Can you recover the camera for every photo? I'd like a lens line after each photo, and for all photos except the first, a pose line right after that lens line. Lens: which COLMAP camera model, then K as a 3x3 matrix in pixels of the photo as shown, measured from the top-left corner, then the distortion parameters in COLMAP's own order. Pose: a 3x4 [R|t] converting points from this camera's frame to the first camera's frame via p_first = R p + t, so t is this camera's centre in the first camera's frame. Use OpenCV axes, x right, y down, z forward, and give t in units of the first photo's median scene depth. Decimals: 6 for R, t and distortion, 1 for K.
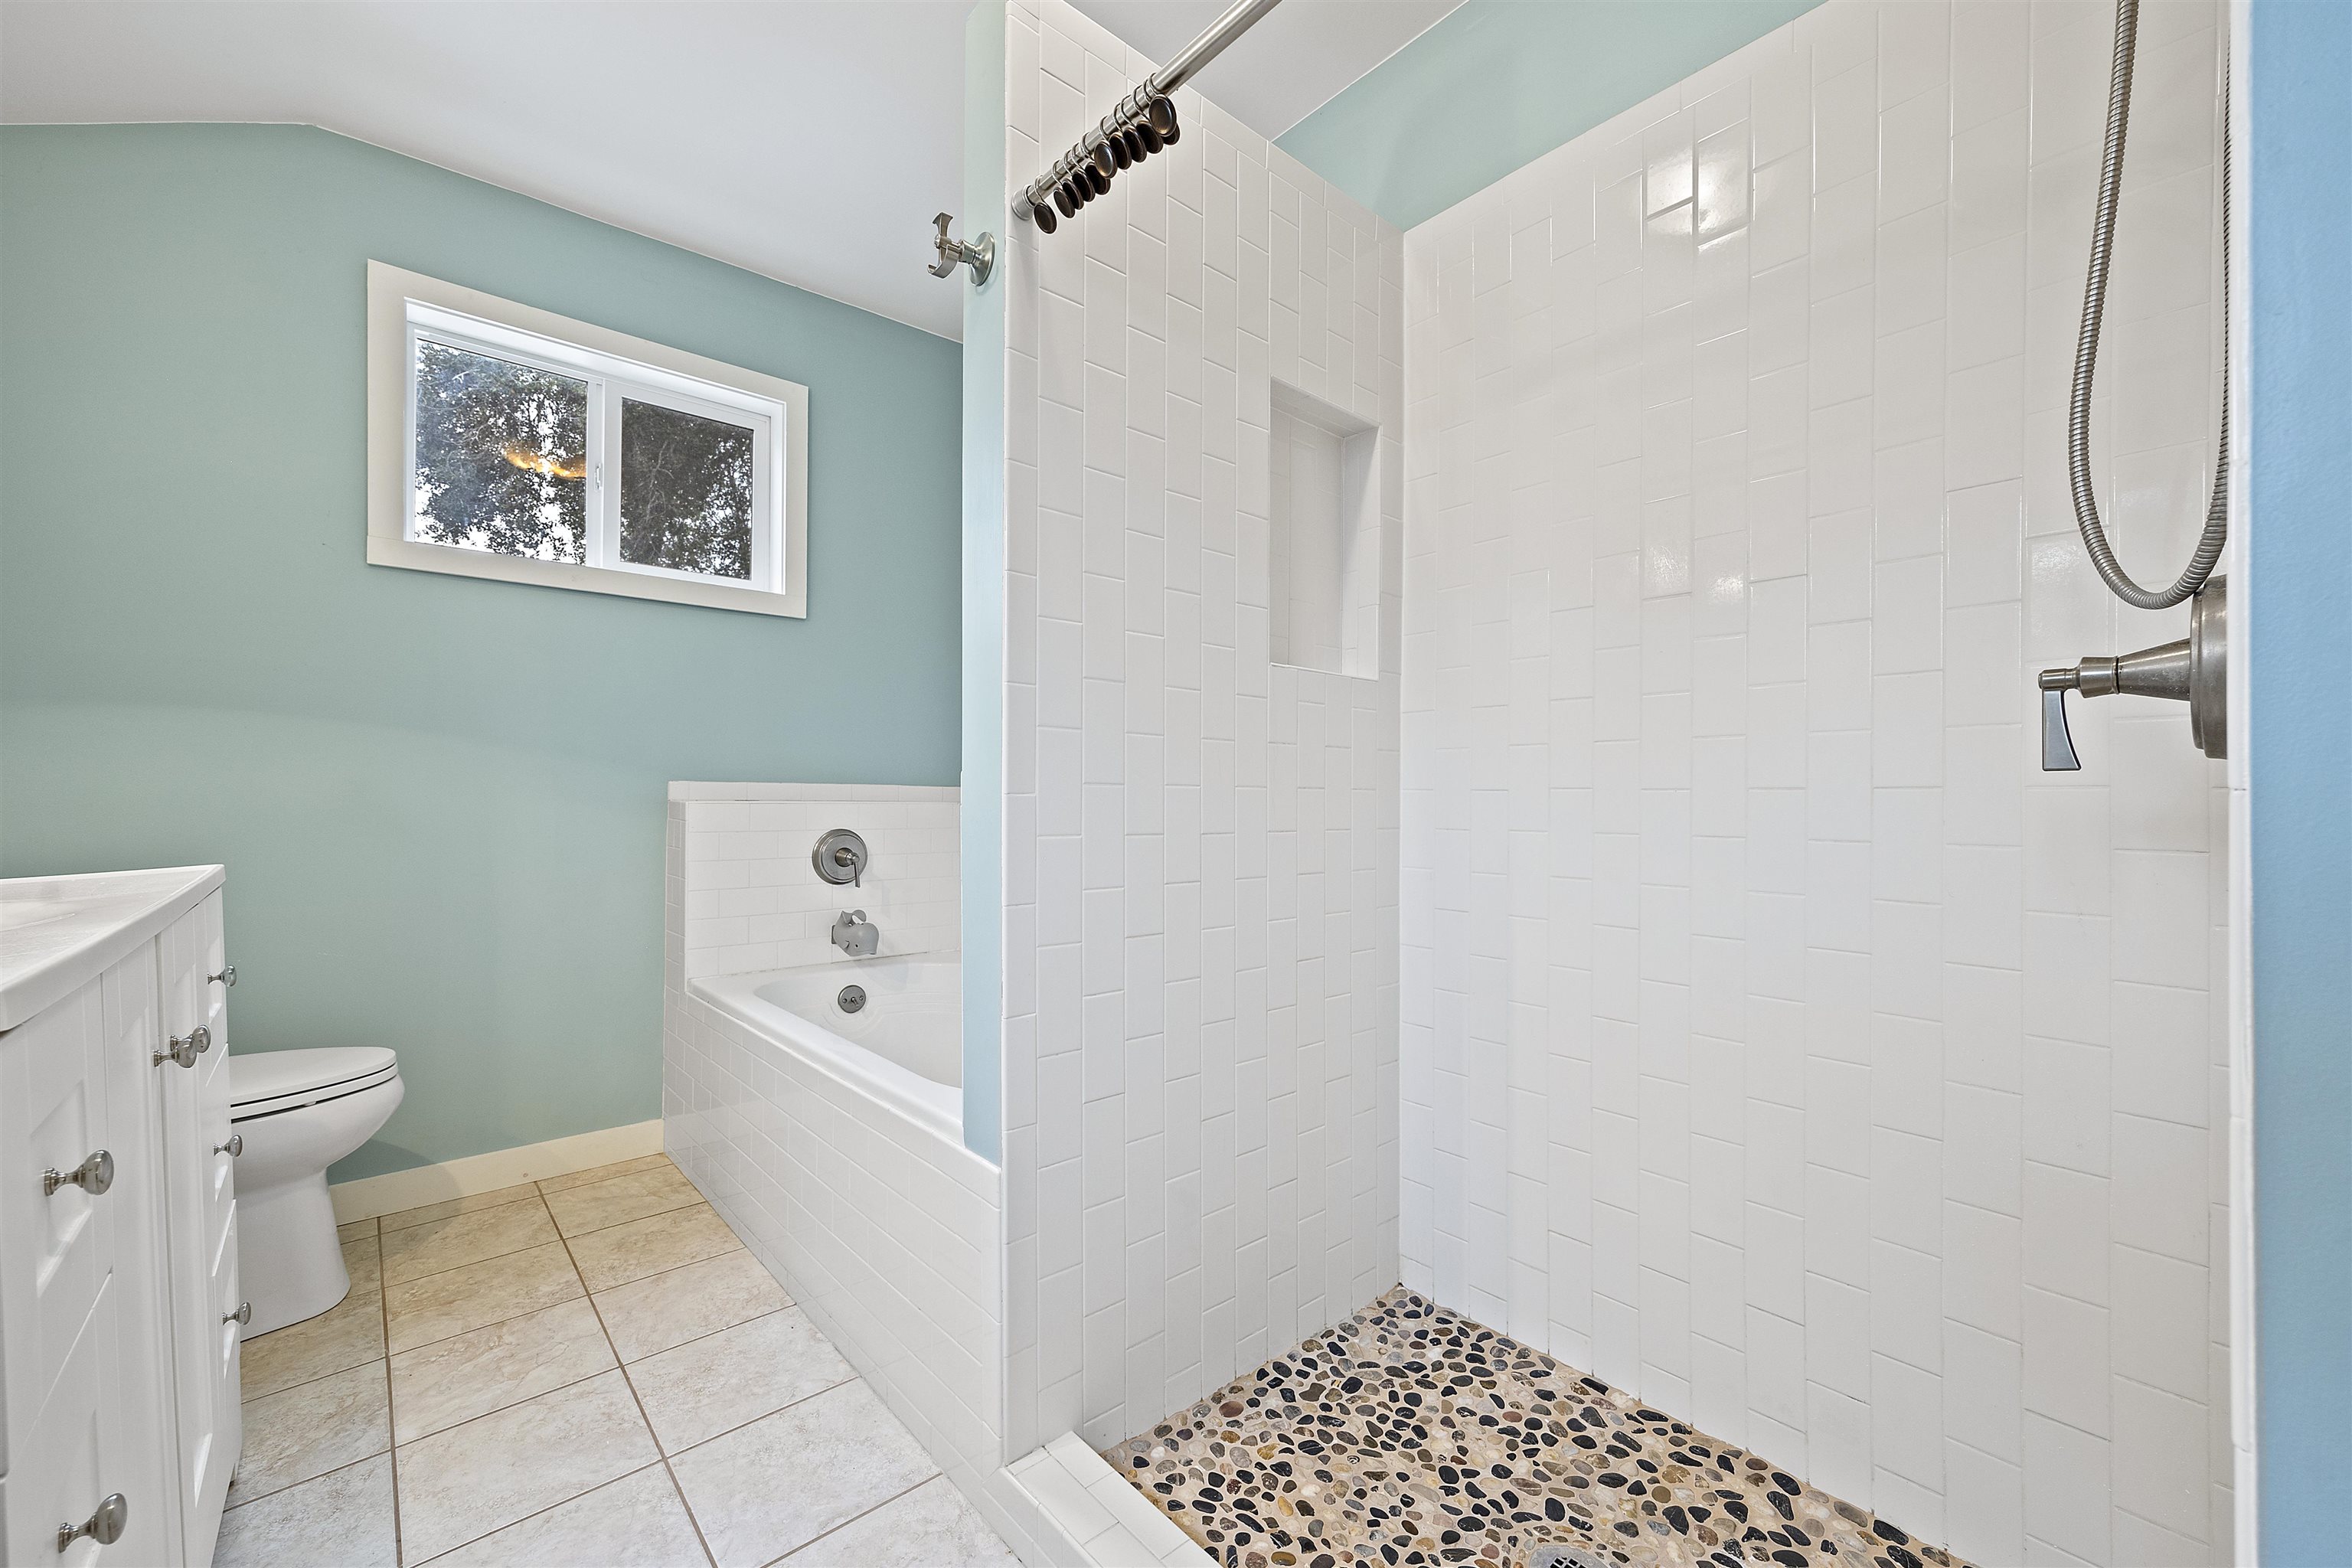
lens RADIAL K [[923.7, 0, 1172.7], [0, 923.7, 795.6], [0, 0, 1]] dist [0.001070, 0.000215]
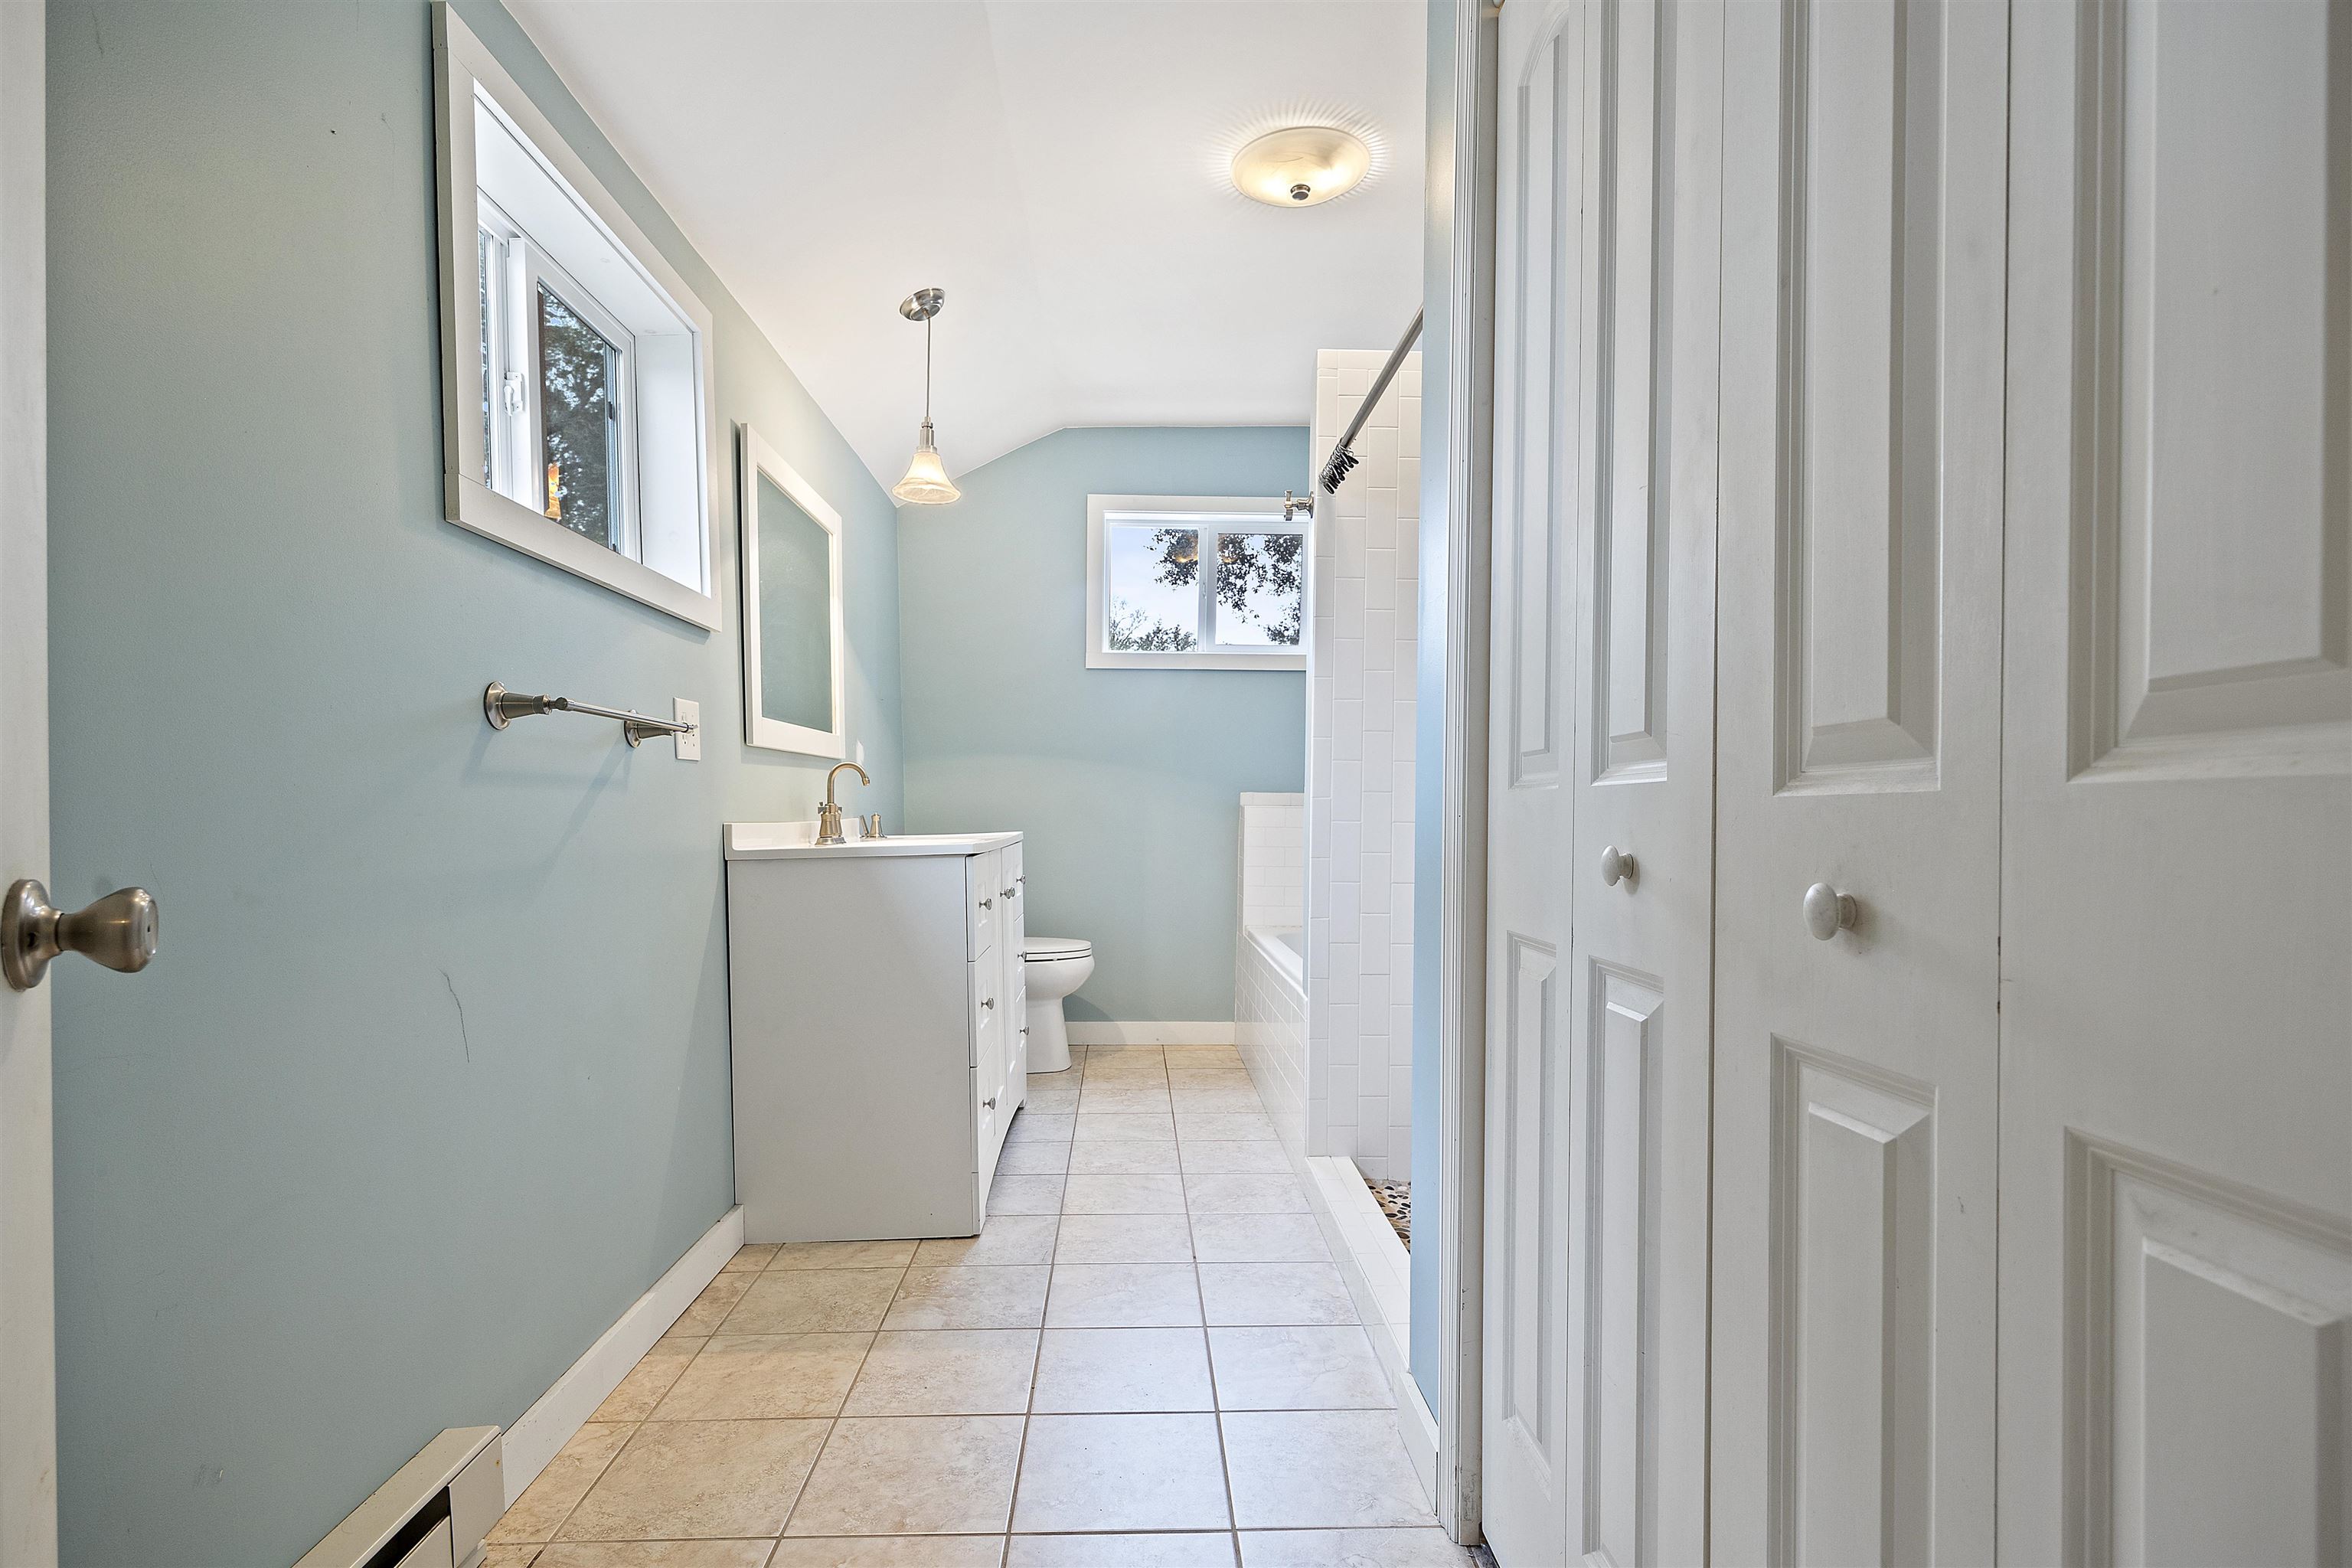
lens RADIAL K [[1144.7, 0, 1179.5], [0, 1144.7, 799.4], [0, 0, 1]] dist [0.004184, 0.000164]
pose [[0.777362, 0.000266, -0.629053, 0.680196], [-0.006947, 0.999943, -0.008162, 0.014559], [0.629015, 0.010715, 0.777319, -0.614067]]
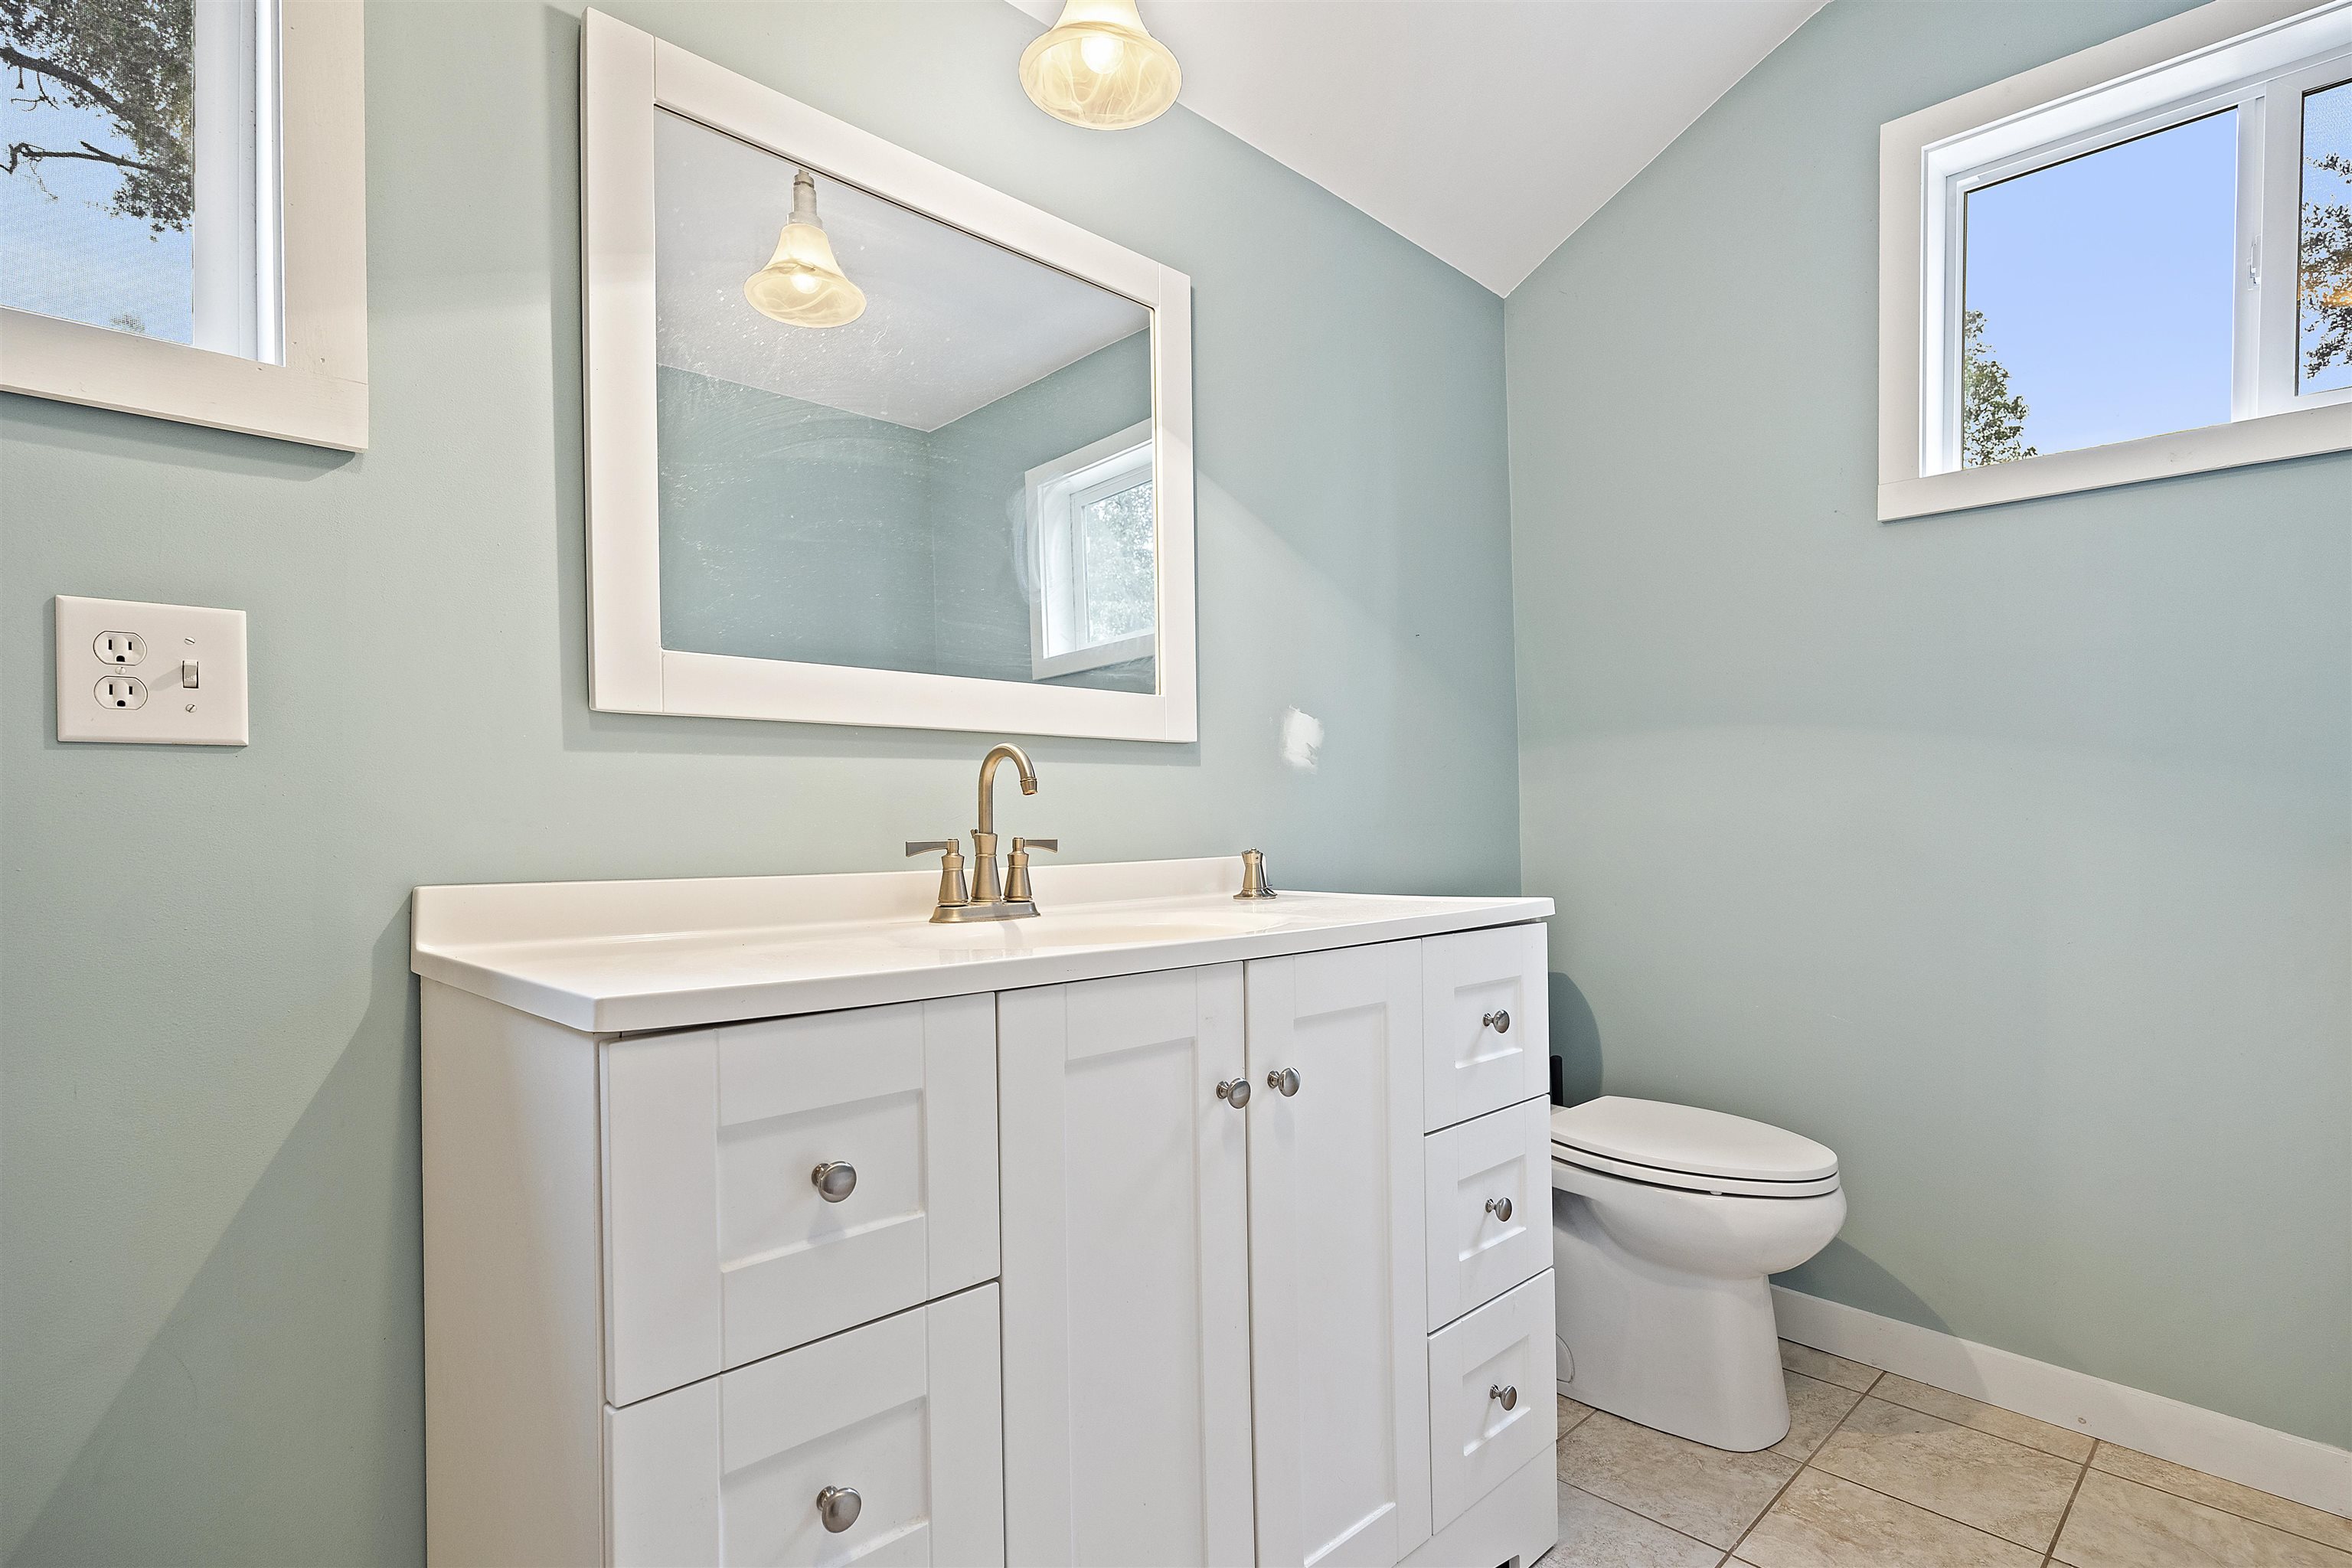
lens RADIAL K [[1144.7, 0, 1179.5], [0, 1144.7, 799.4], [0, 0, 1]] dist [0.004184, 0.000164]
pose [[0.048895, -0.015252, -0.998687, 0.066839], [0.000168, 0.999884, -0.015262, 0.000094], [0.998804, 0.000578, 0.048891, 0.407321]]
